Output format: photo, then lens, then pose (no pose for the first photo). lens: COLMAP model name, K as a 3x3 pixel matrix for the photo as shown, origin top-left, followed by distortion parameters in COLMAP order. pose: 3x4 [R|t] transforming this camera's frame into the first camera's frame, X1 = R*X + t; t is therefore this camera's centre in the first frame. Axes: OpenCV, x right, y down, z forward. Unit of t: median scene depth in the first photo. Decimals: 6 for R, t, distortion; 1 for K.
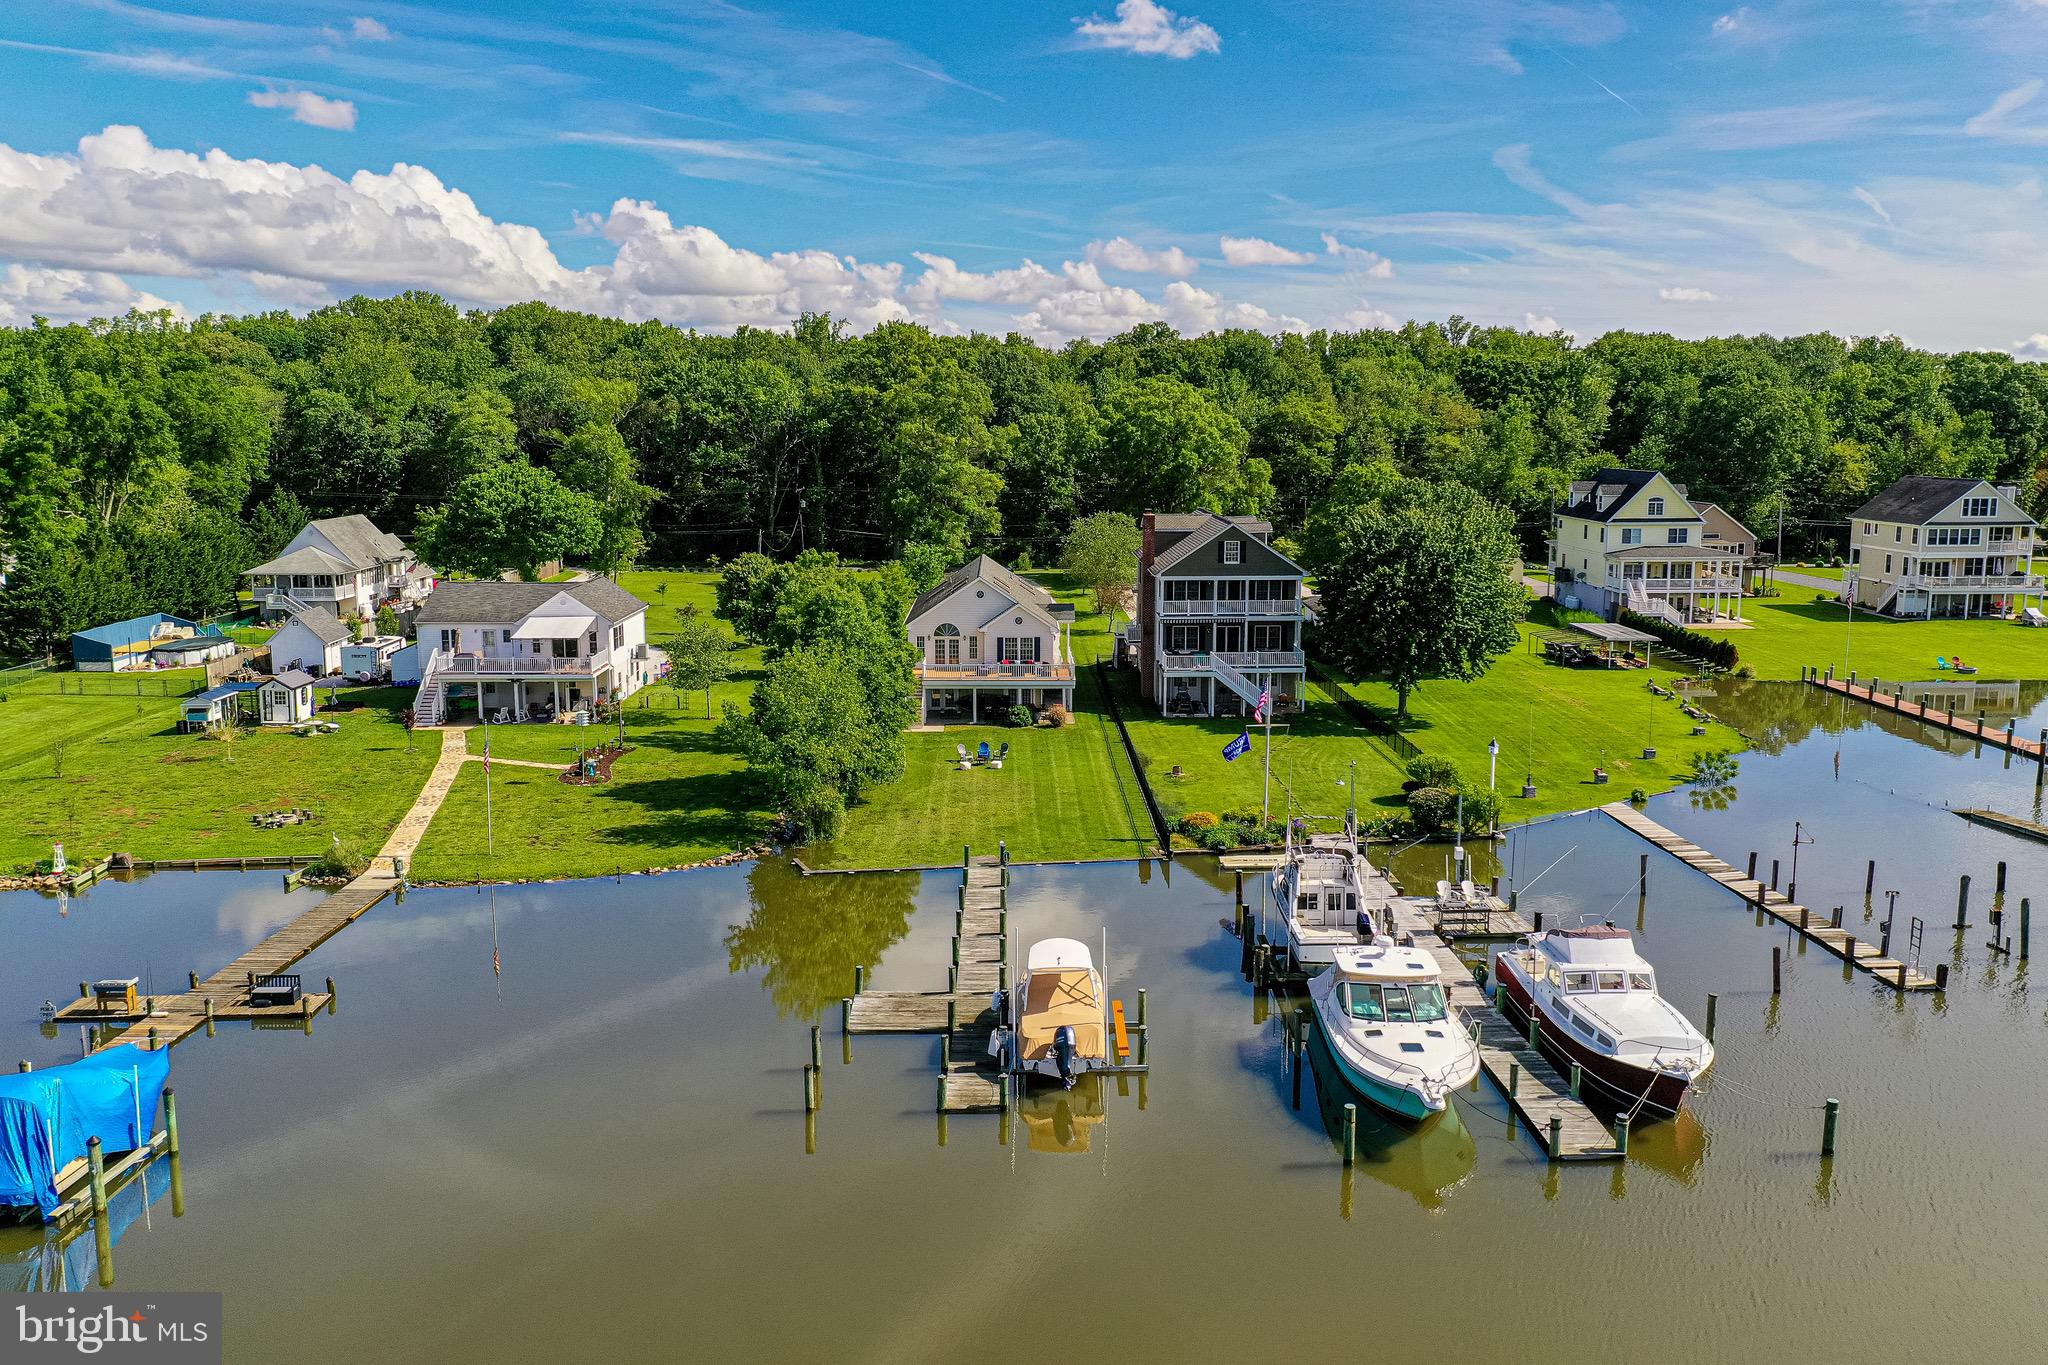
lens RADIAL K [[1620.5, 0, 1017.3], [0, 1620.5, 685.9], [0, 0, 1]] dist [0.004529, -0.004089]
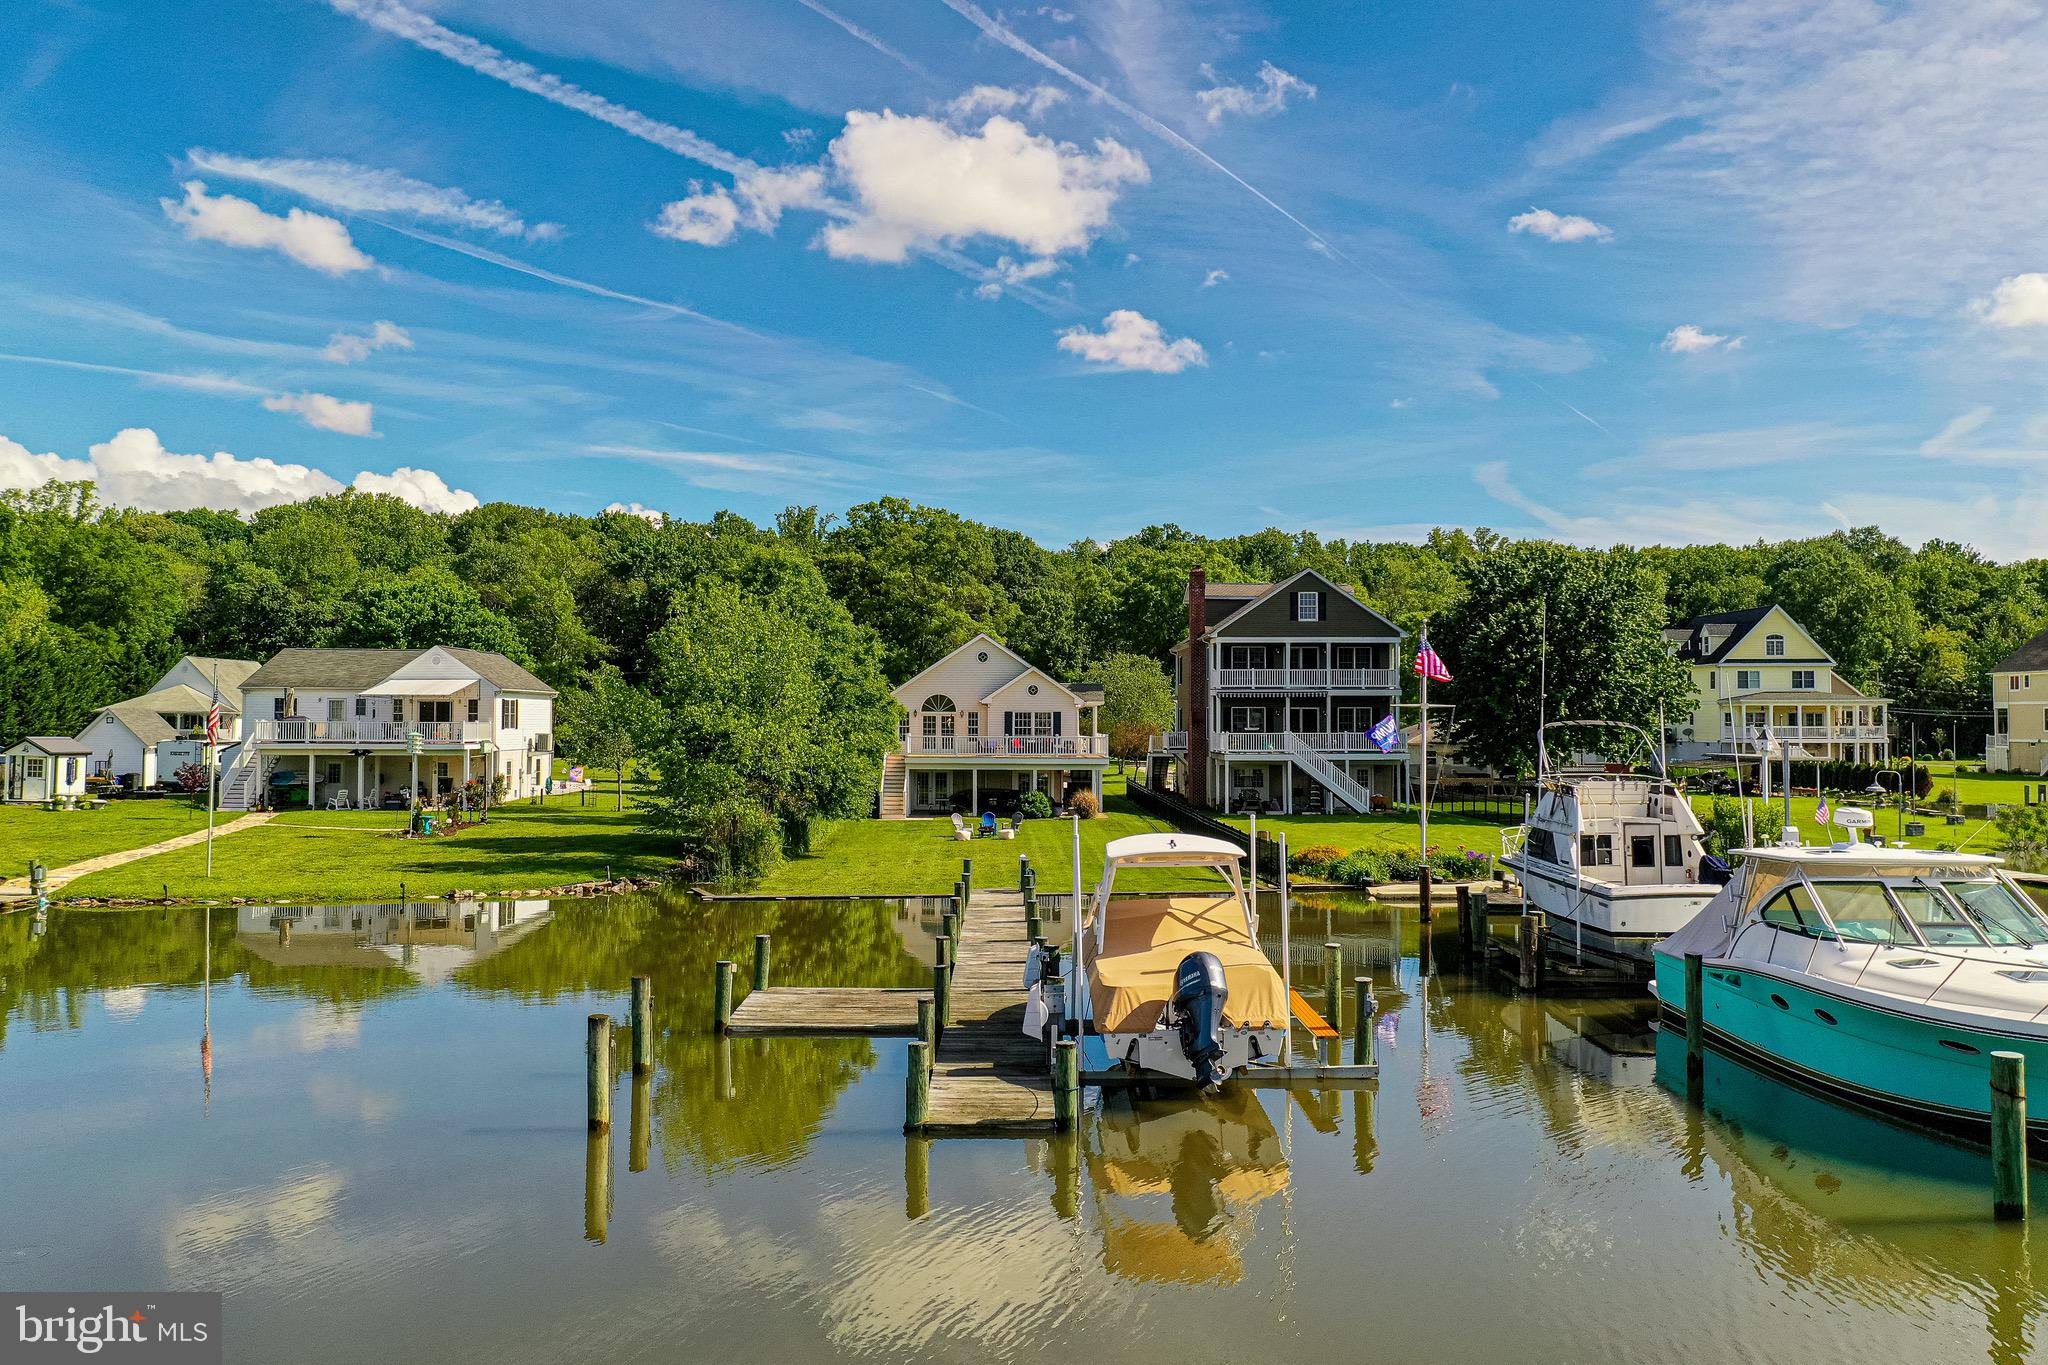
lens RADIAL K [[1620.5, 0, 1020.5], [0, 1620.5, 709.9], [0, 0, 1]] dist [0.004529, -0.004089]
pose [[0.999965, 0.005297, 0.006445, -0.007795], [-0.004136, 0.985717, -0.168360, 0.076601], [-0.007245, 0.168328, 0.985704, 0.194264]]
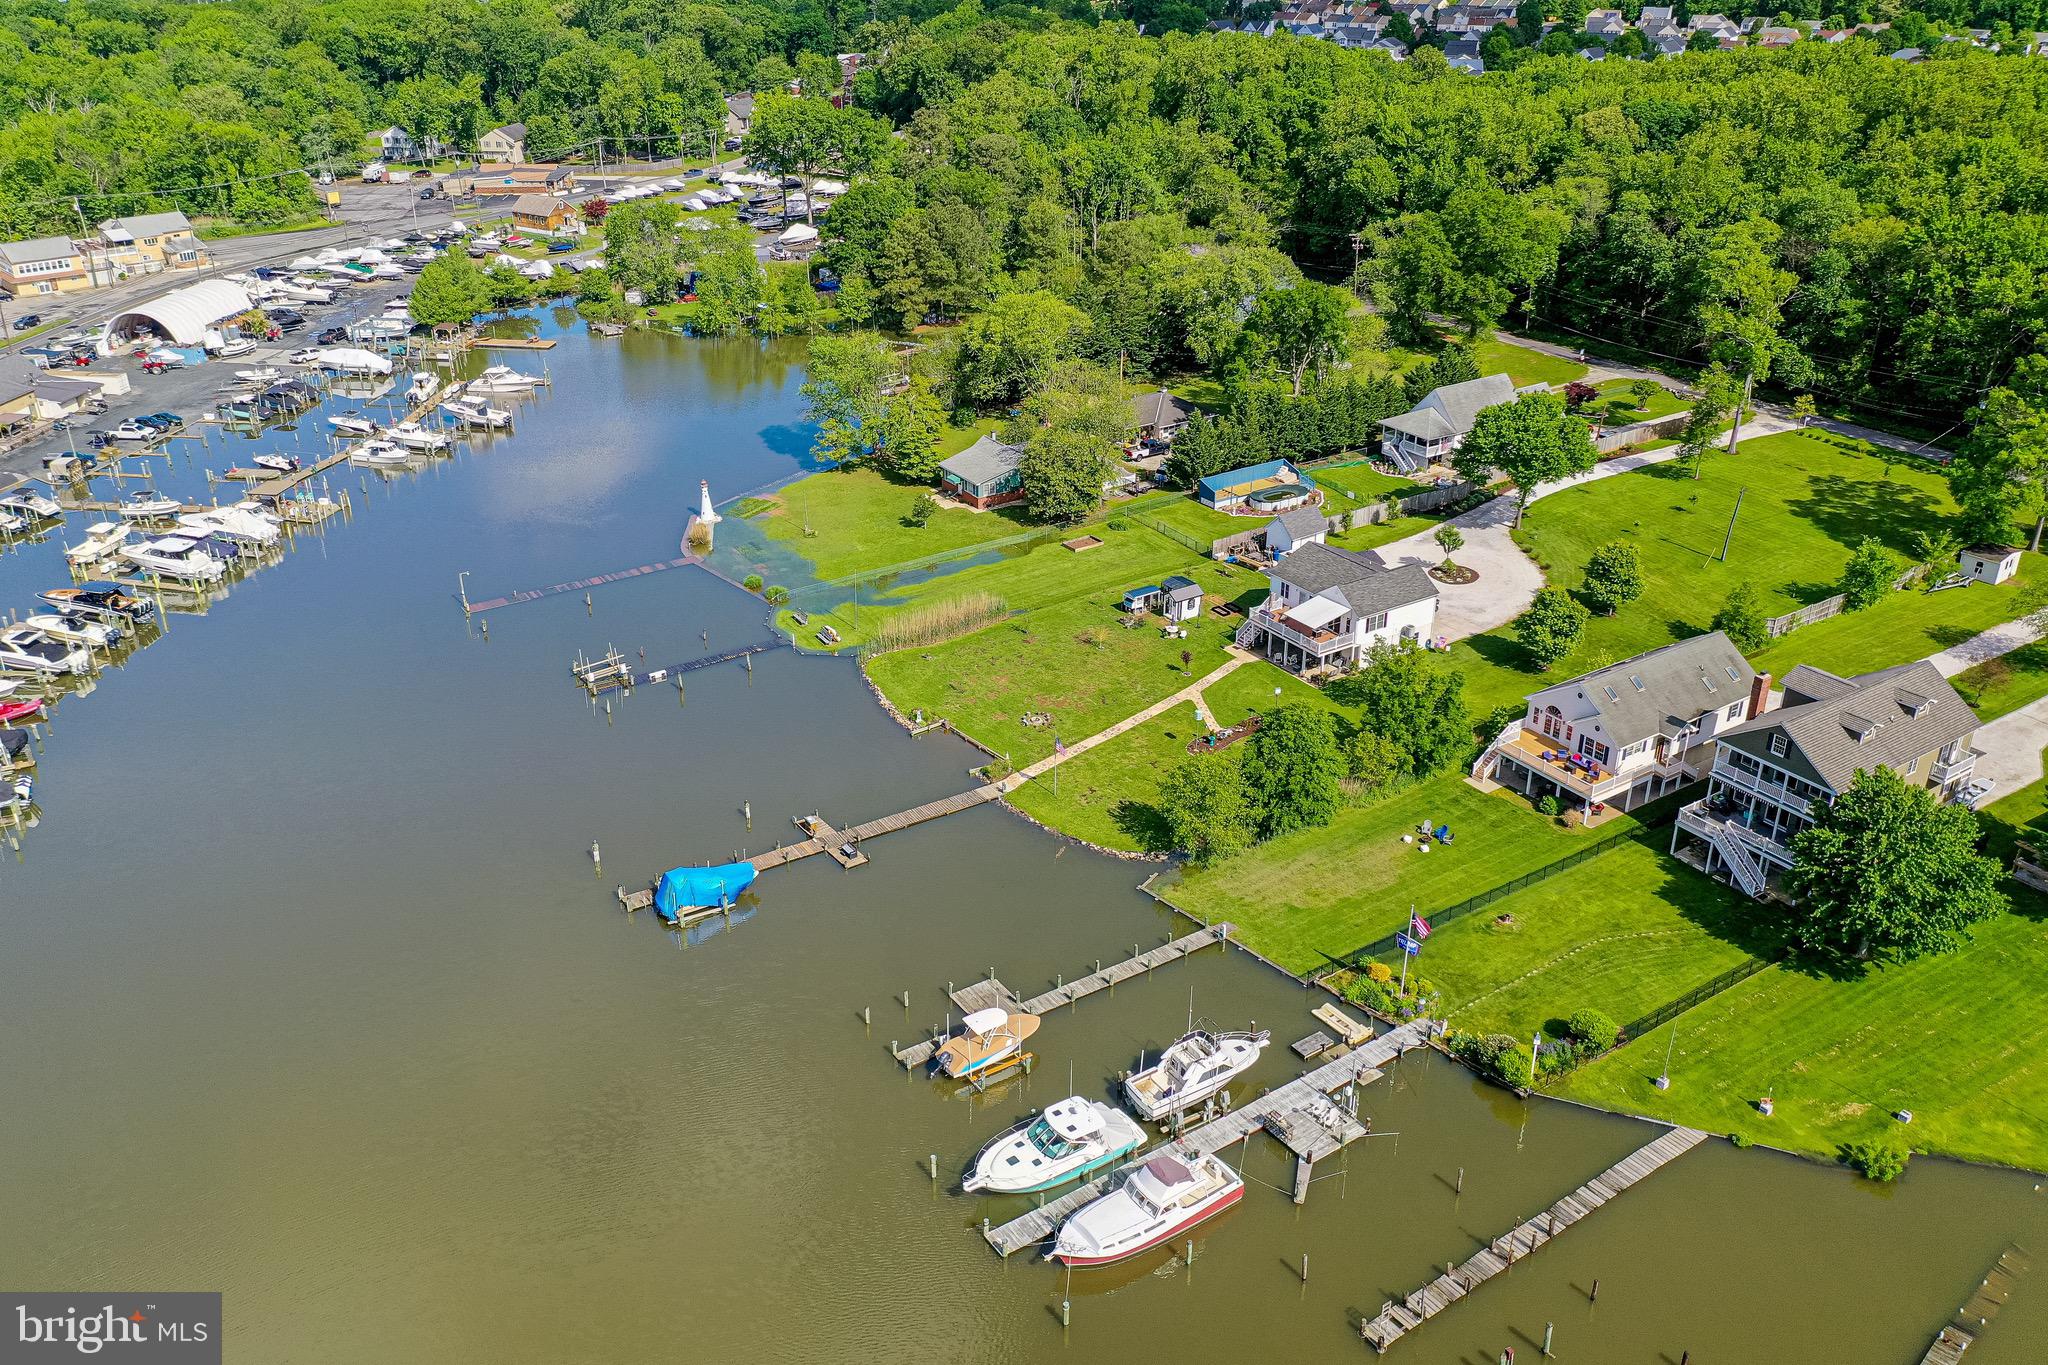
lens RADIAL K [[1620.5, 0, 1032.9], [0, 1620.5, 676.7], [0, 0, 1]] dist [0.004529, -0.004089]
pose [[0.541689, 0.363950, -0.757702, 0.527399], [-0.126484, 0.926434, 0.354573, -0.352707], [0.831008, -0.096232, 0.547873, -0.004657]]
